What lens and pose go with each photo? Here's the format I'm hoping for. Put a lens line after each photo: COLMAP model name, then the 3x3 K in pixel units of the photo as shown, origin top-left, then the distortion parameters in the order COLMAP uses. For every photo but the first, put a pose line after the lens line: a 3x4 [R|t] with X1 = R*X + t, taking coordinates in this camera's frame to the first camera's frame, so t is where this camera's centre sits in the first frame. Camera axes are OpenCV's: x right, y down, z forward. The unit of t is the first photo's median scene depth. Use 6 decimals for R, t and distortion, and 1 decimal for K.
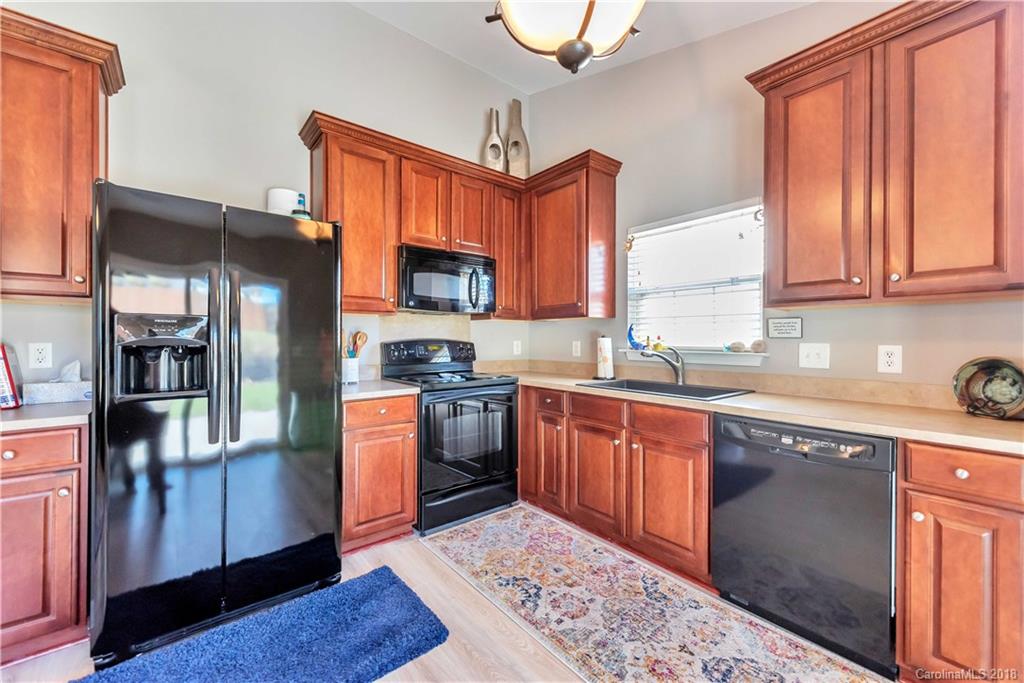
lens RADIAL K [[406.2, 0, 518.7], [0, 406.2, 340.2], [0, 0, 1]] dist [0.001893, -0.000159]
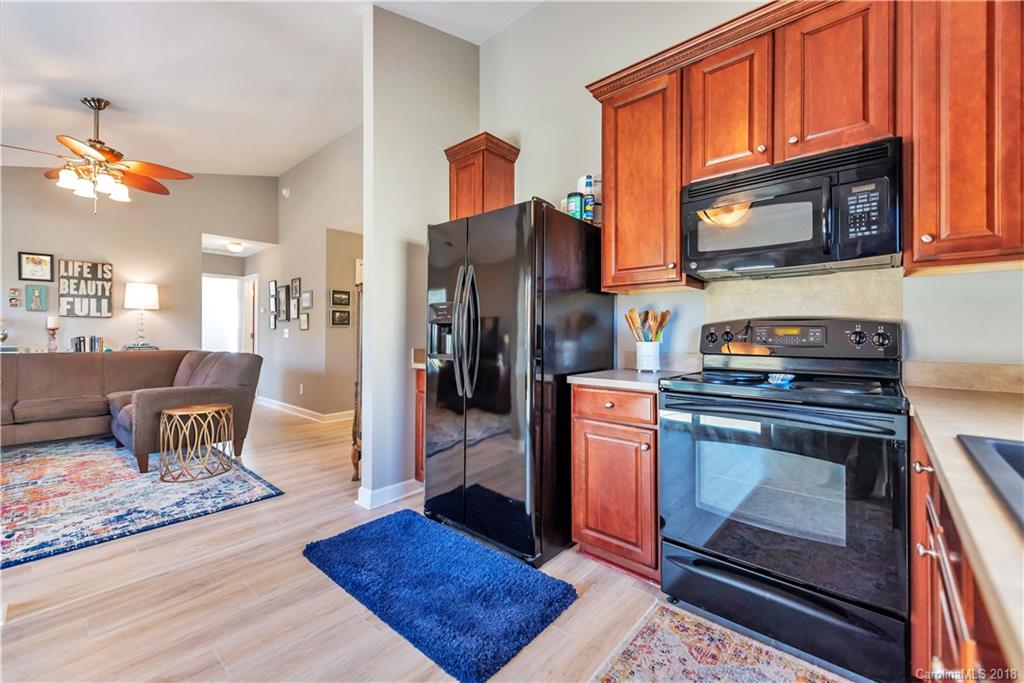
lens RADIAL K [[418.6, 0, 518.1], [0, 418.6, 331.8], [0, 0, 1]] dist [0.017226, -0.004782]
pose [[0.158369, -0.009073, -0.987338, 0.410574], [-0.008441, 0.999909, -0.010543, 0.034643], [0.987344, 0.010004, 0.158278, 0.598895]]
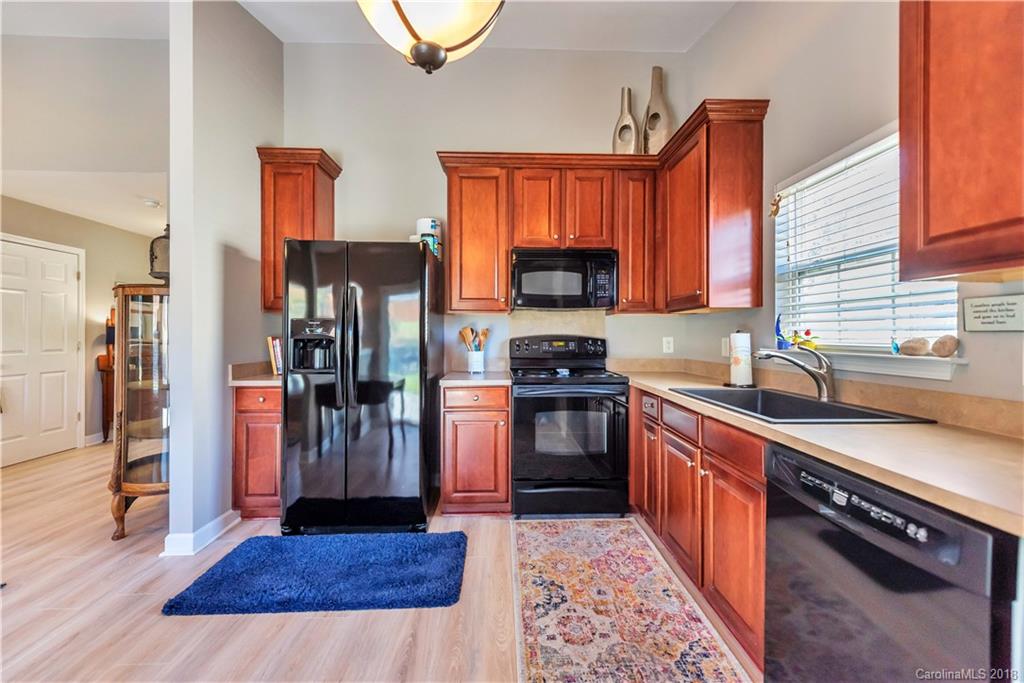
lens RADIAL K [[413.3, 0, 521.5], [0, 413.3, 335.0], [0, 0, 1]] dist [0.003230, -0.000173]
pose [[0.794487, -0.001363, -0.607280, 0.413770], [-0.001683, 0.999989, -0.004445, 0.002382], [0.607279, 0.004554, 0.794476, 0.134918]]
